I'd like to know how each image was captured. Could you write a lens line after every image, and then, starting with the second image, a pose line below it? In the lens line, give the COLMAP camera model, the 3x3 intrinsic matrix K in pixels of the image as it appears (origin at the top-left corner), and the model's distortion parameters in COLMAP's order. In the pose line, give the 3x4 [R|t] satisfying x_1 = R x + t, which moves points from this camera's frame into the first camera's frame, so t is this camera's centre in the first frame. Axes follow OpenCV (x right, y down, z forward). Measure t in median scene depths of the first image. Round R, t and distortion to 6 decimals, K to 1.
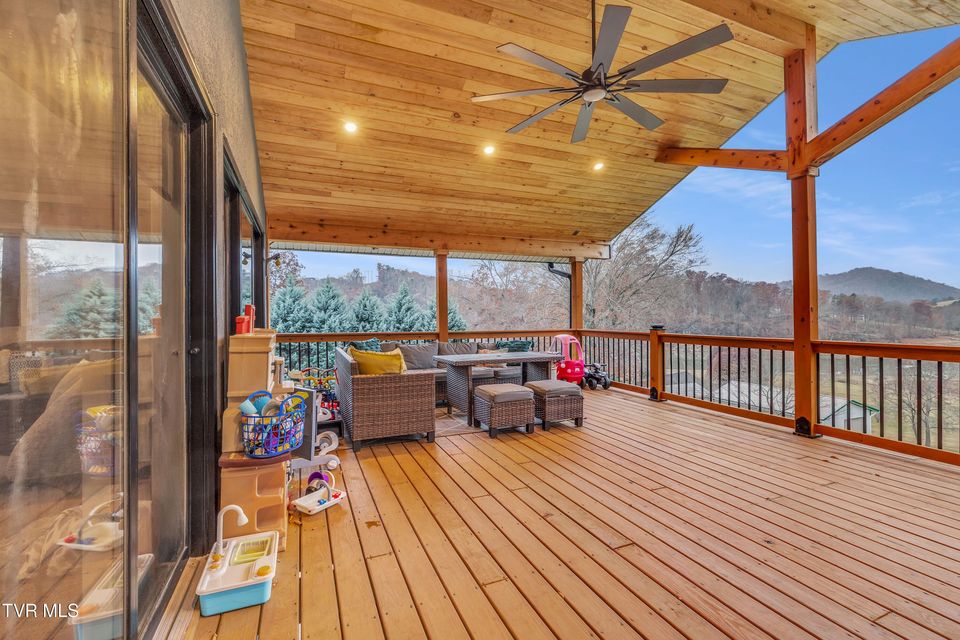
lens RADIAL K [[421.1, 0, 481.0], [0, 421.1, 313.7], [0, 0, 1]] dist [0.000579, 0.000209]
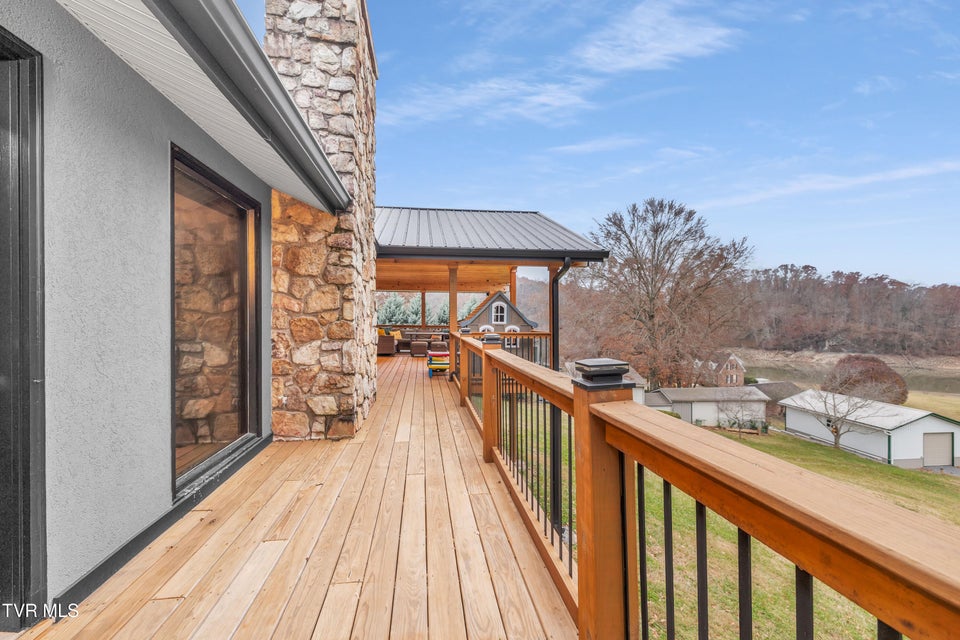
lens RADIAL K [[410.5, 0, 480.0], [0, 410.5, 320.0], [0, 0, 1]] dist [-0.001037, -0.000090]
pose [[0.965882, 0.011758, -0.258714, 0.207165], [-0.010606, 0.999927, 0.005848, 0.001645], [0.258764, -0.002905, 0.965936, -0.299992]]
